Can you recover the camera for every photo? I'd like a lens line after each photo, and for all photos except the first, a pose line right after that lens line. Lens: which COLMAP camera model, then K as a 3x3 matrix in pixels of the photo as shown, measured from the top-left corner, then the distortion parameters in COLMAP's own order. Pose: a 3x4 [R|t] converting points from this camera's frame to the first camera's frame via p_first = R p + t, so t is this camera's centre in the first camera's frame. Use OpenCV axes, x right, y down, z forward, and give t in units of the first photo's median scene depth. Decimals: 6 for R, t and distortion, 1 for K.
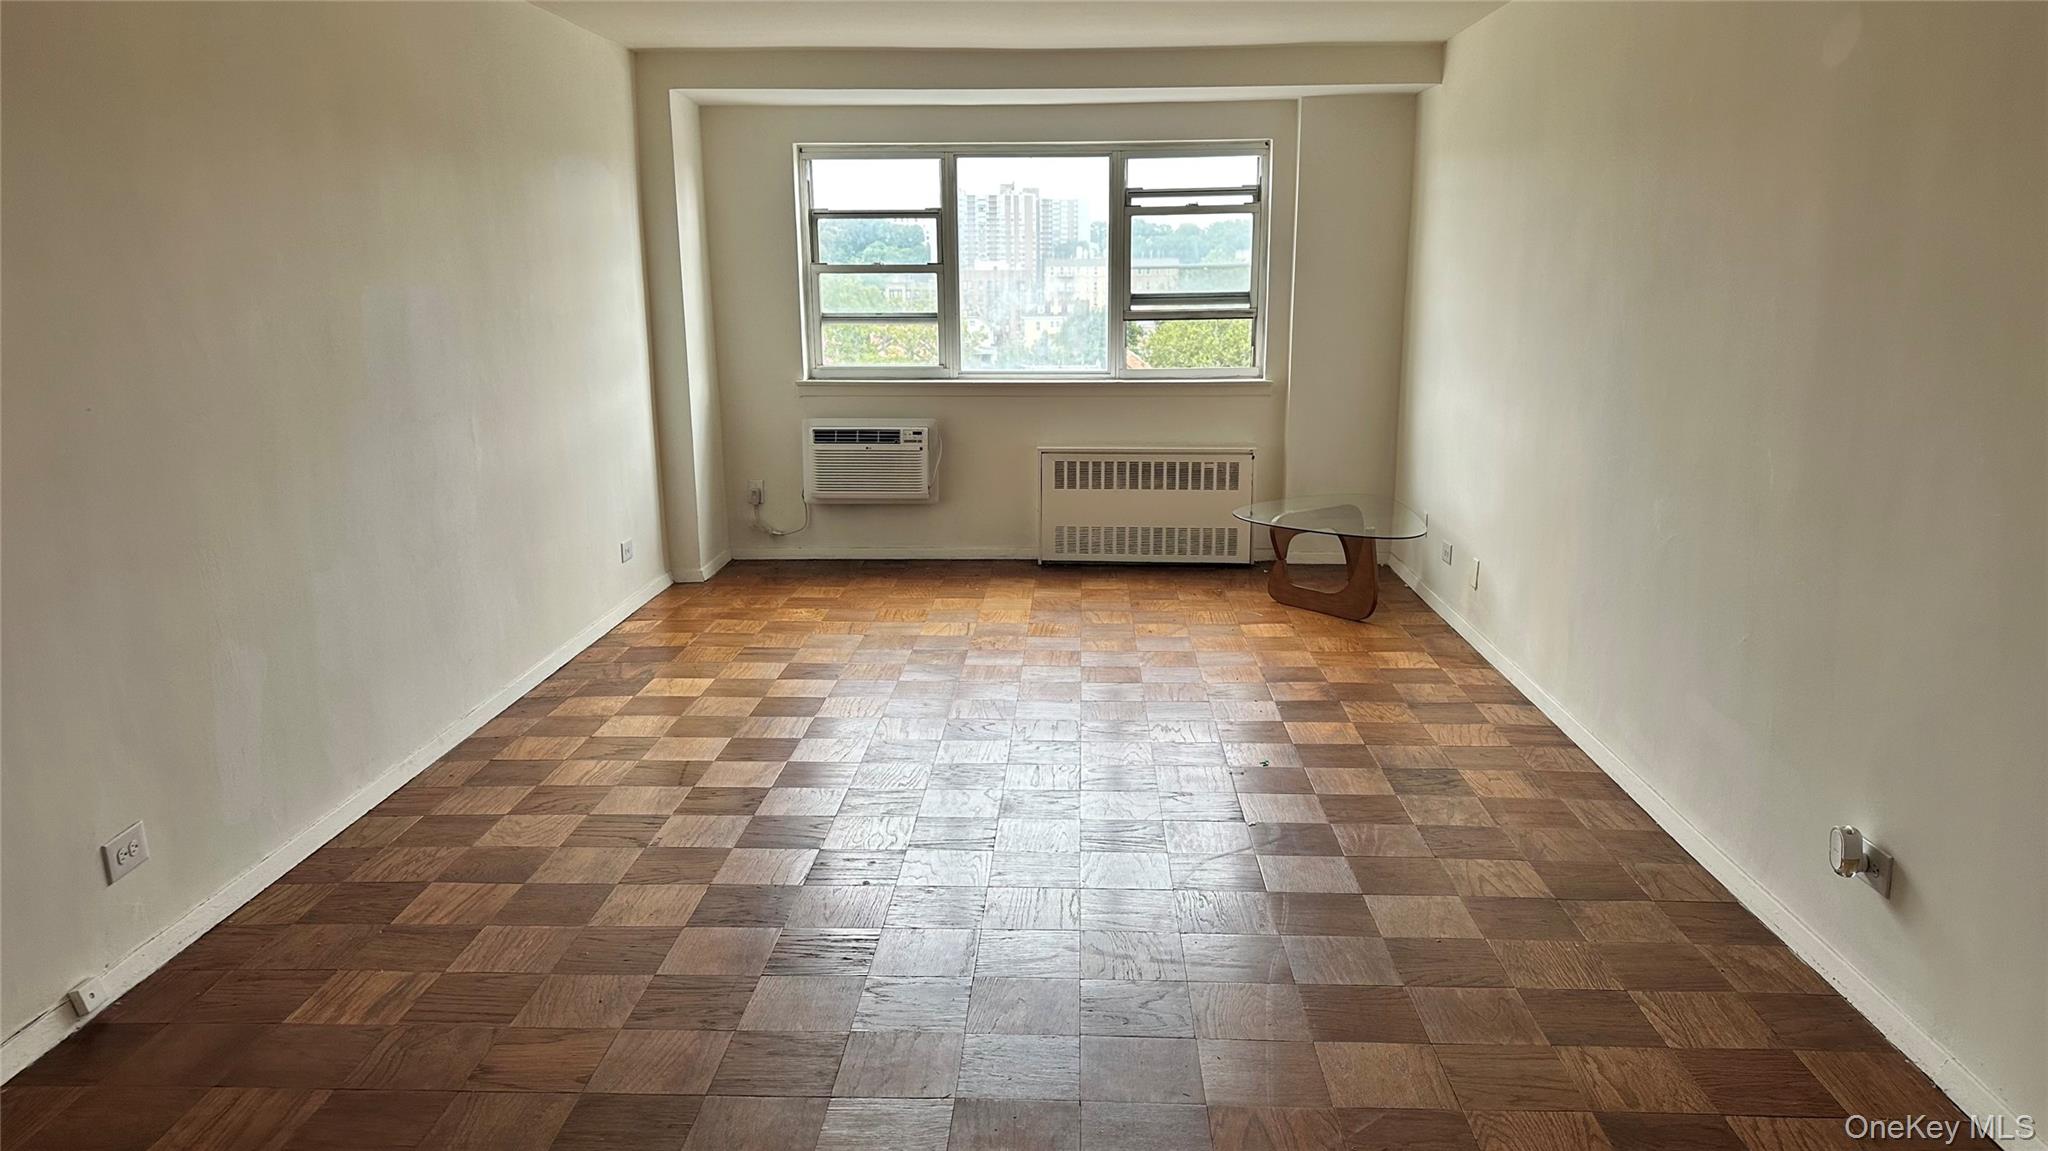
lens RADIAL K [[1422.3, 0, 1018.9], [0, 1422.3, 592.2], [0, 0, 1]] dist [0.031466, -0.002839]
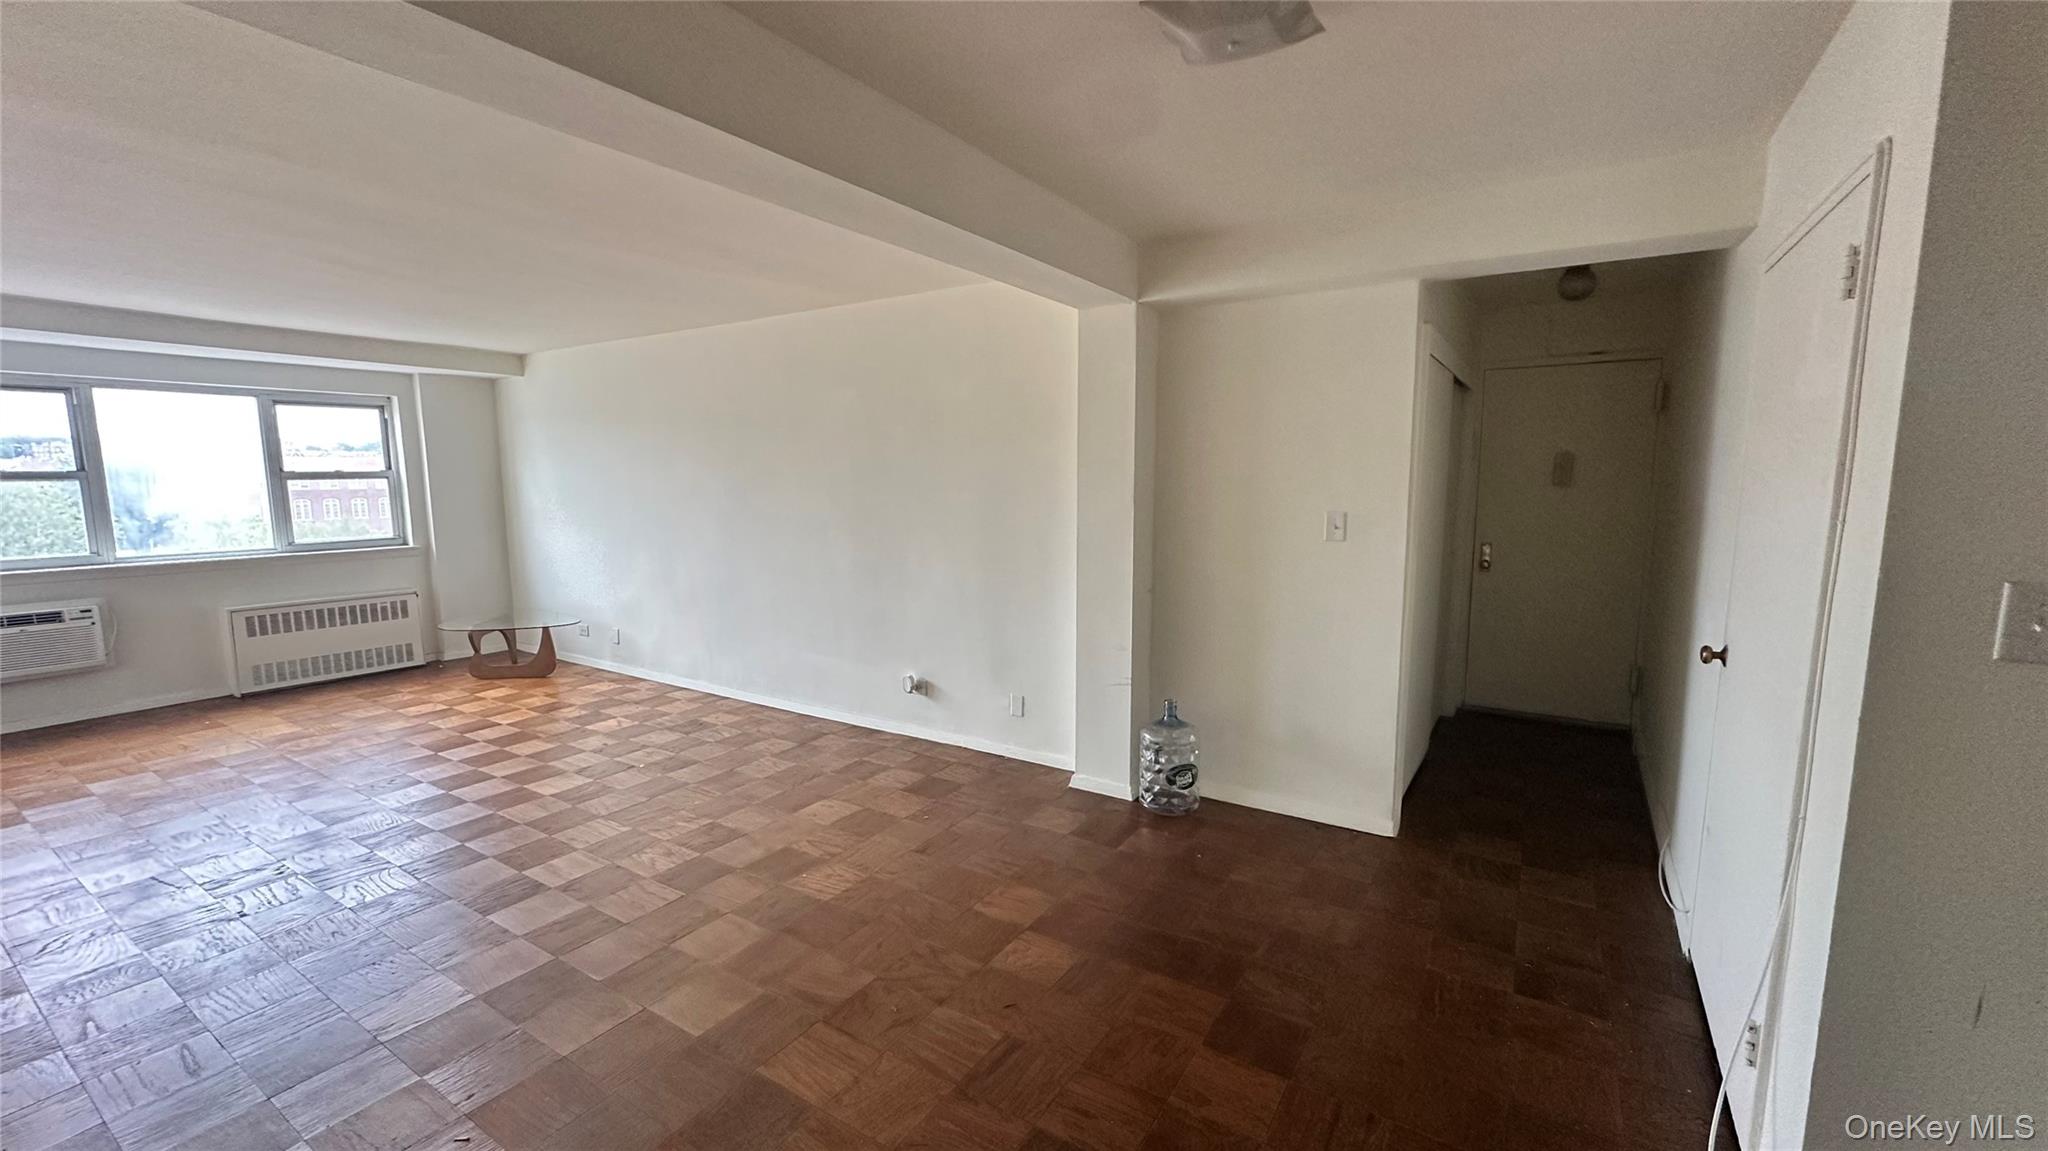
lens RADIAL K [[825.8, 0, 1013.3], [0, 825.8, 575.8], [0, 0, 1]] dist [-0.000456, -0.000105]
pose [[0.495796, -0.101389, 0.862500, -0.285386], [0.188026, 0.982136, 0.007368, -0.000587], [-0.847840, 0.158519, 0.506003, -0.008545]]
